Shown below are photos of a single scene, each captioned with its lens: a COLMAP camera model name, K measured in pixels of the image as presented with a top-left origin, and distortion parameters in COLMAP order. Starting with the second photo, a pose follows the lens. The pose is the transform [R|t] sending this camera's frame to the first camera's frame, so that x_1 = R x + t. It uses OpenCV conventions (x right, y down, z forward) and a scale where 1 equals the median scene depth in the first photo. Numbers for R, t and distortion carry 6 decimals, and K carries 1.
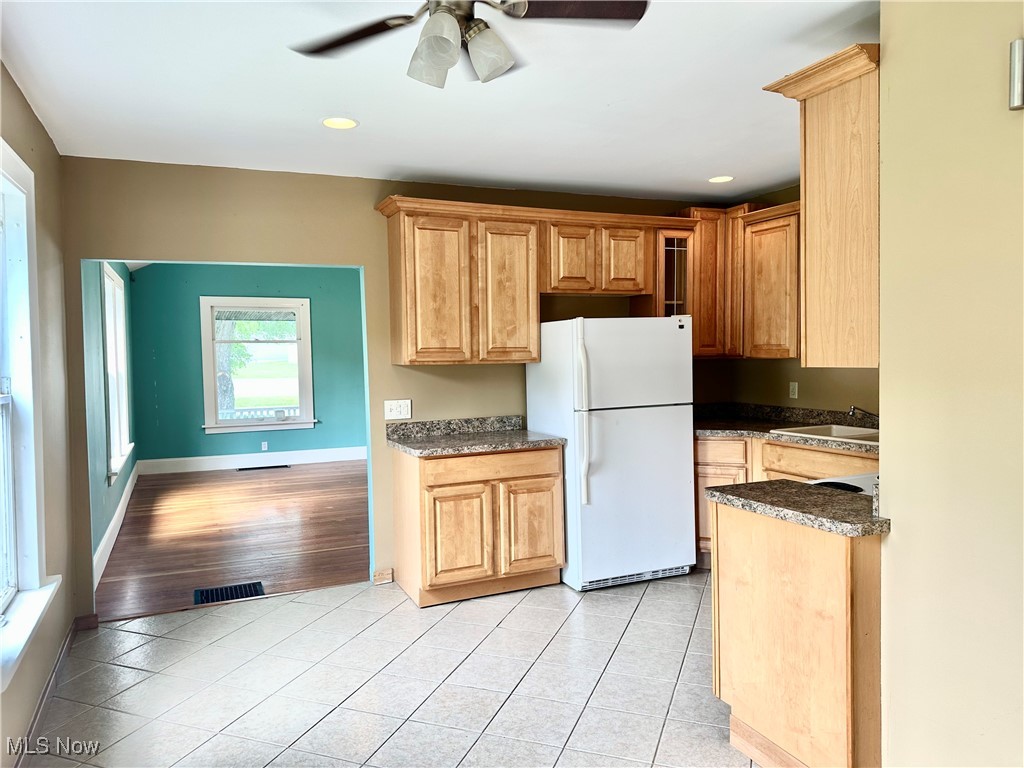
lens RADIAL K [[705.6, 0, 512.0], [0, 705.6, 384.0], [0, 0, 1]] dist [0.125716, -0.001239]
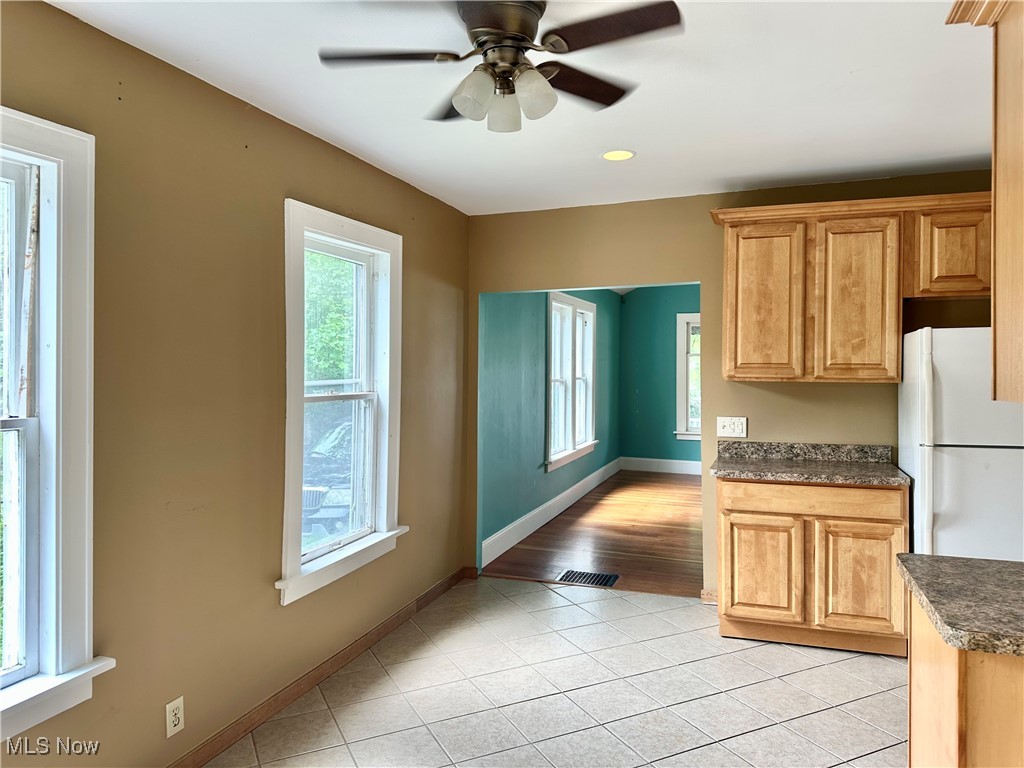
lens RADIAL K [[716.1, 0, 512.0], [0, 716.1, 367.3], [0, 0, 1]] dist [-0.002195, -0.001883]
pose [[0.725172, 0.017386, -0.688348, 0.301662], [-0.044574, 0.998770, -0.021732, -0.010789], [0.687124, 0.046441, 0.725055, 0.095865]]
